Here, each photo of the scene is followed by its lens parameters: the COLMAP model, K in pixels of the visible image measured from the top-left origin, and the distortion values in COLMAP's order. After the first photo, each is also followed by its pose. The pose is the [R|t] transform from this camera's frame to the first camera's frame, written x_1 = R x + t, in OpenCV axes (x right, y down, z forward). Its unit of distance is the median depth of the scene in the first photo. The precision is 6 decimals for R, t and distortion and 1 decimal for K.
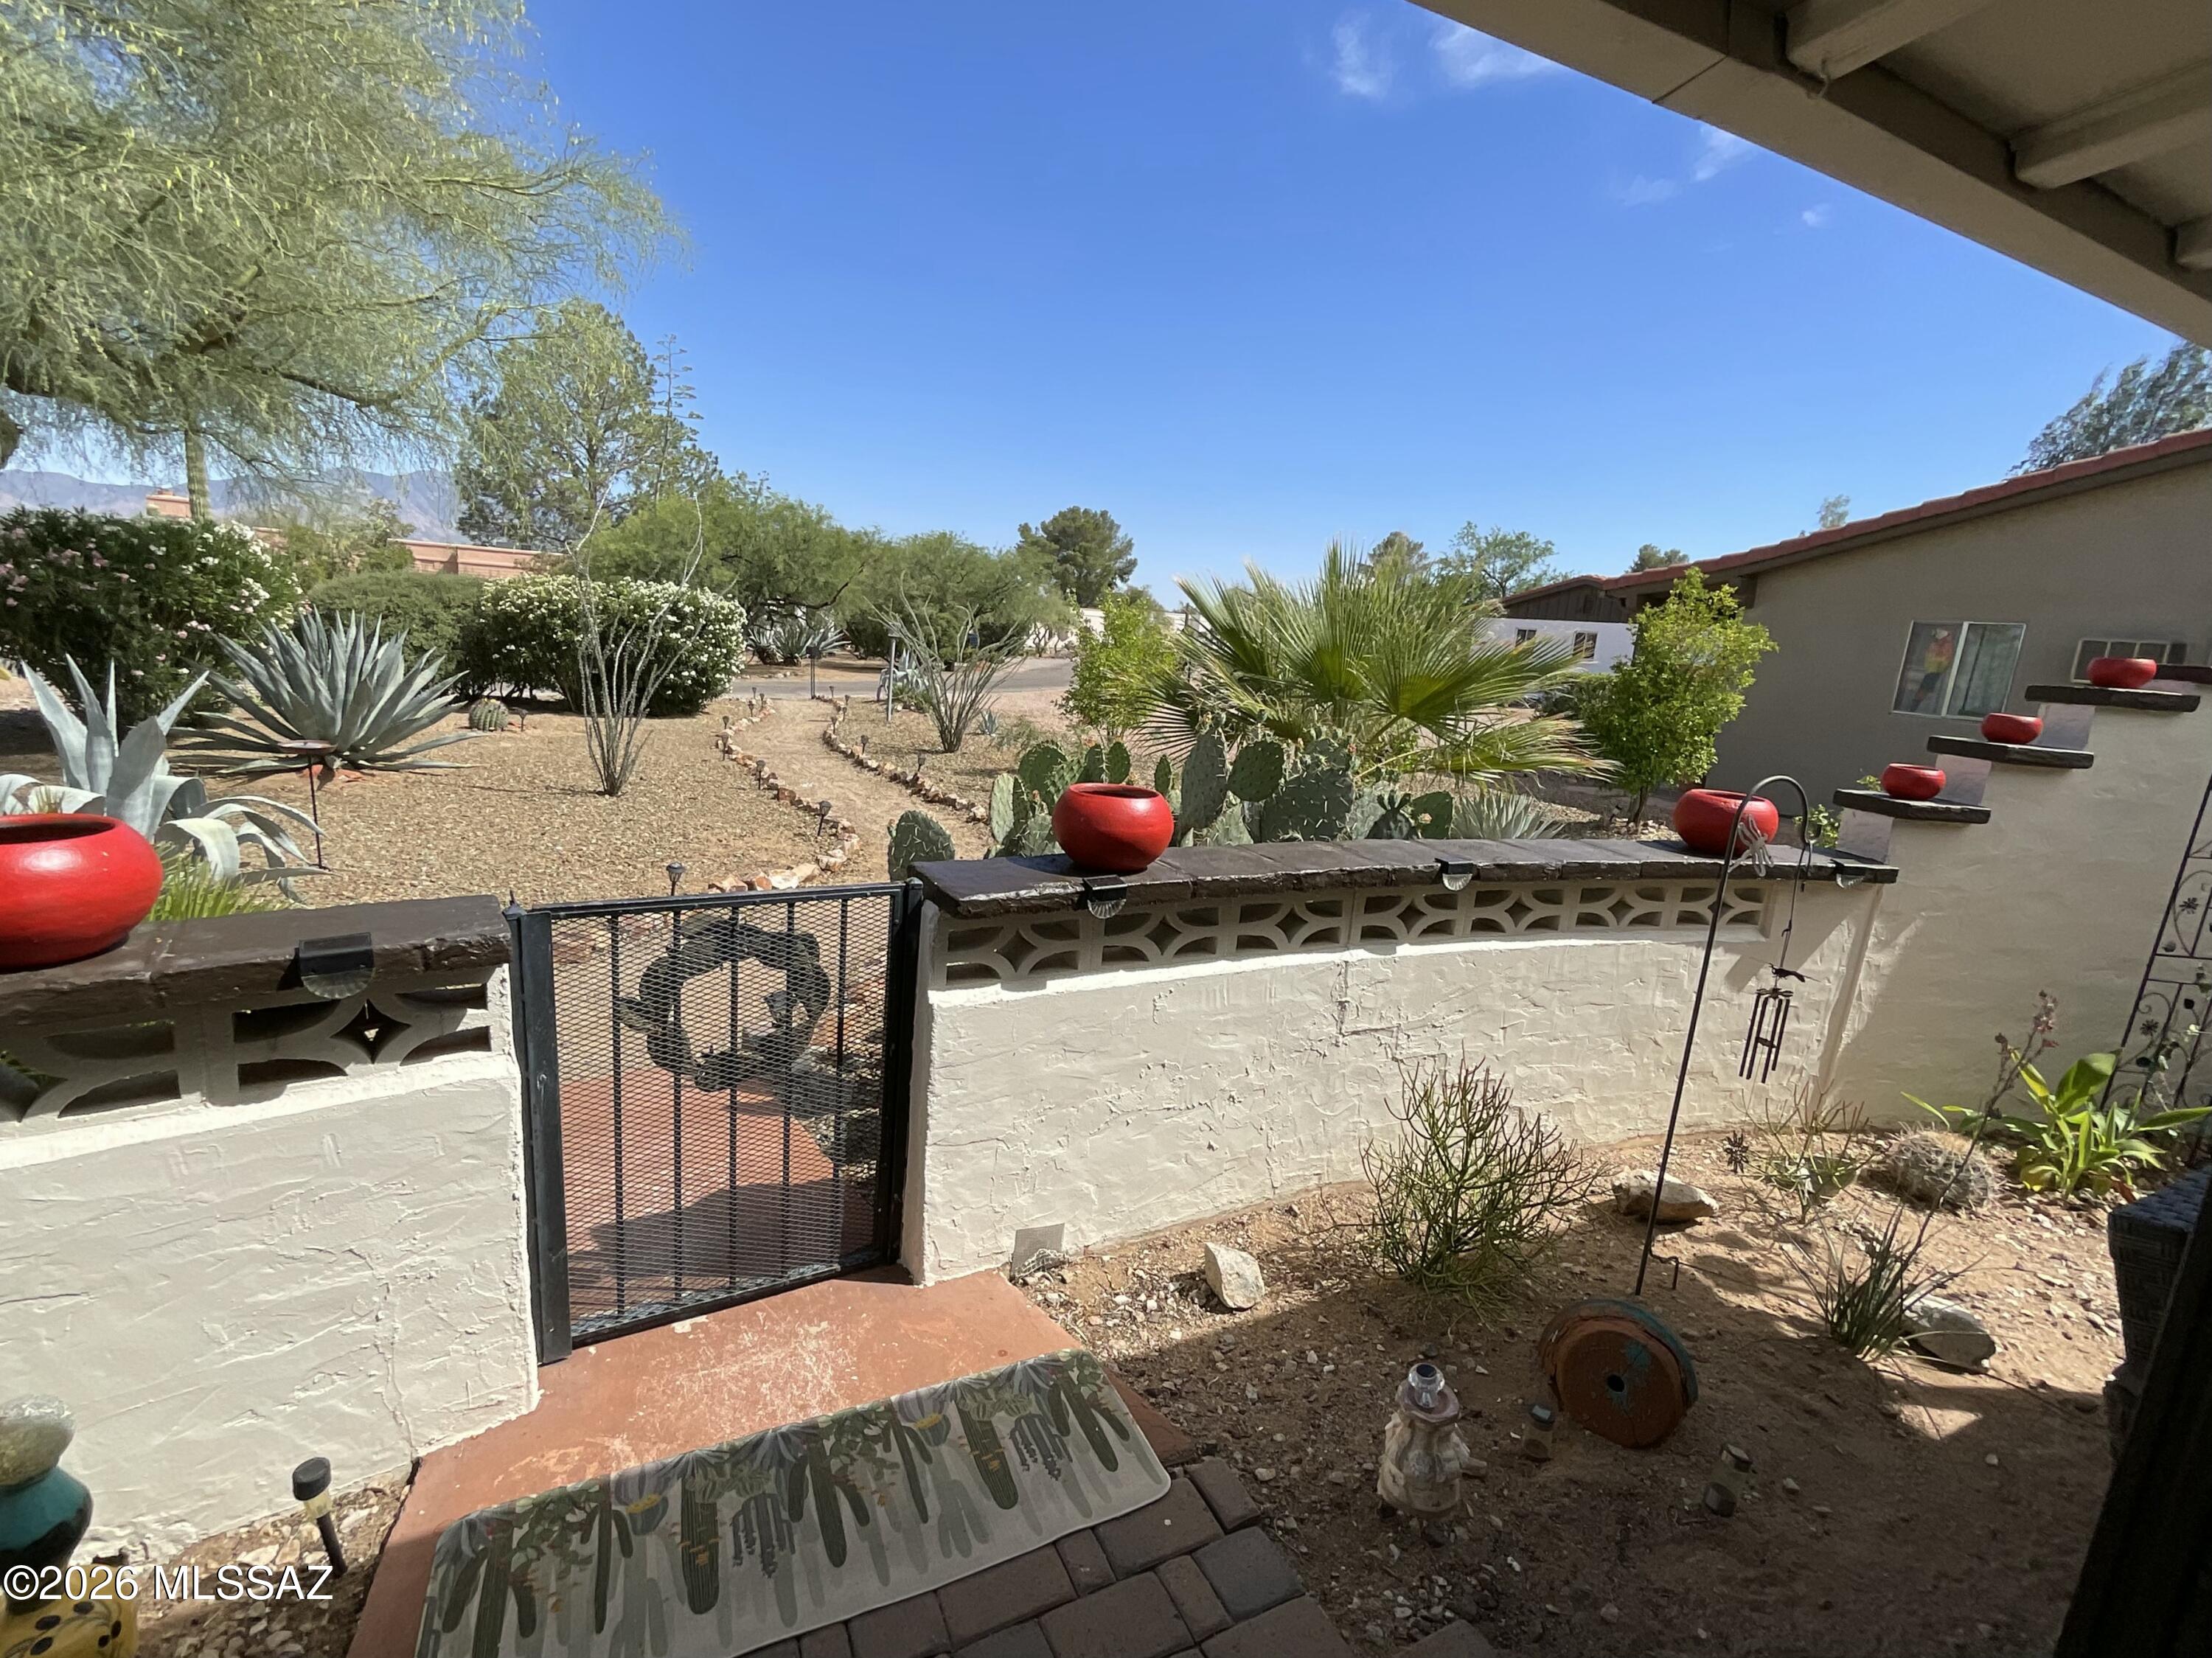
lens RADIAL K [[1000.0, 0, 1091.2], [0, 1000.0, 822.0], [0, 0, 1]] dist [-0.001904, -0.000241]
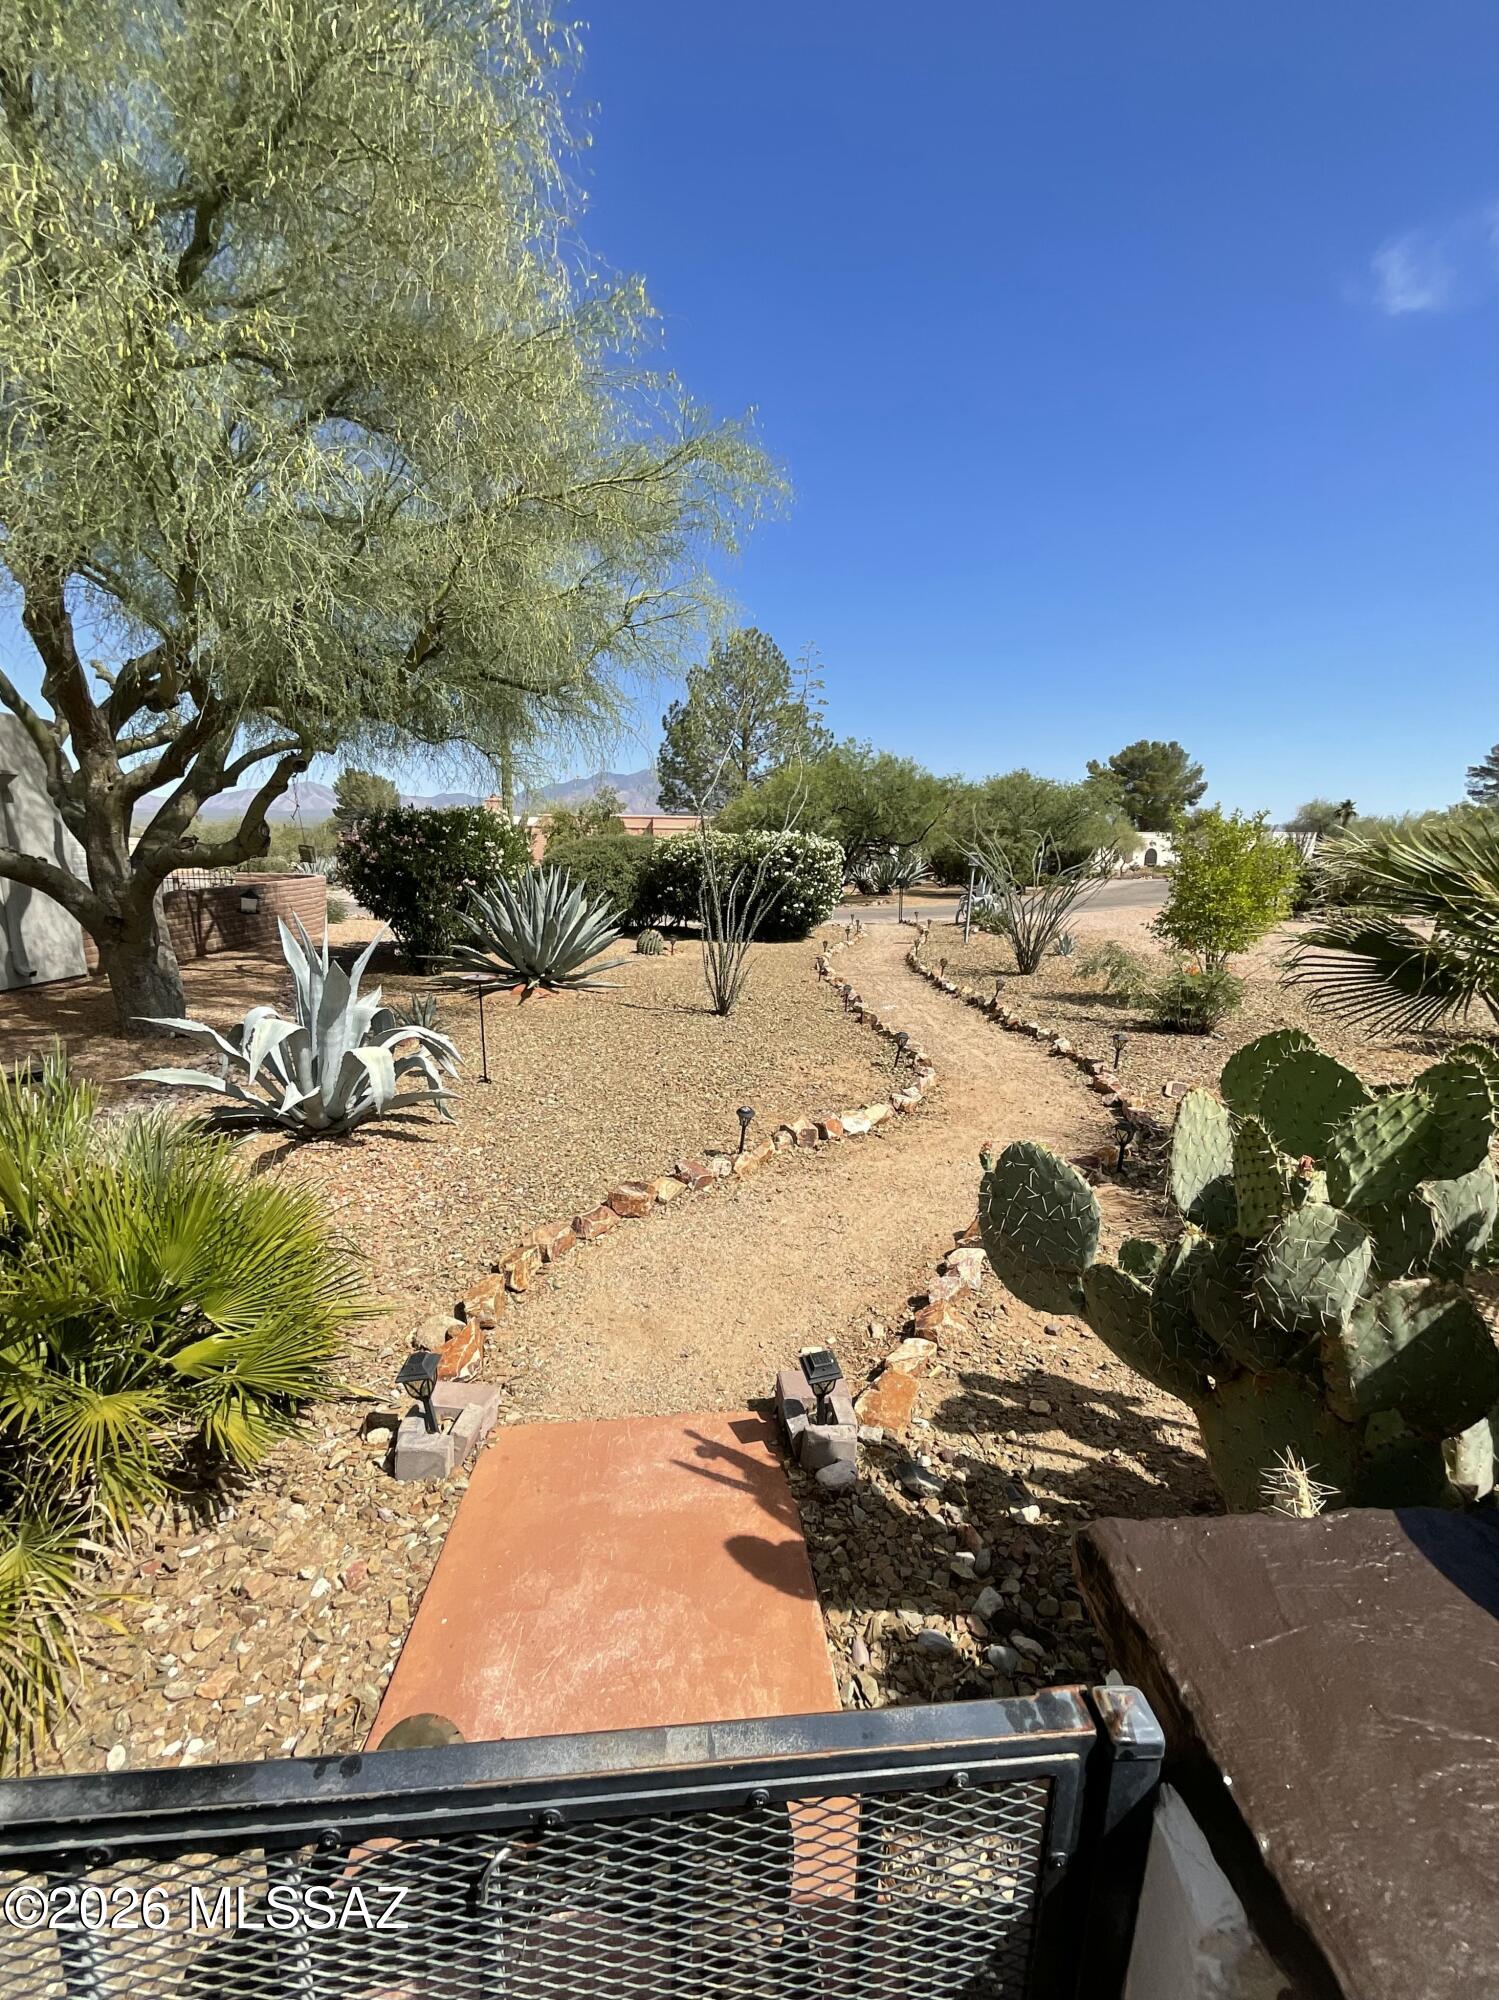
lens RADIAL K [[804.4, 0, 746.3], [0, 804.4, 1013.5], [0, 0, 1]] dist [-0.006302, 0.002430]
pose [[0.895311, 0.031964, -0.444294, -0.034552], [-0.034344, 0.999406, 0.002692, -0.024812], [0.444116, 0.012848, 0.895877, 0.145463]]
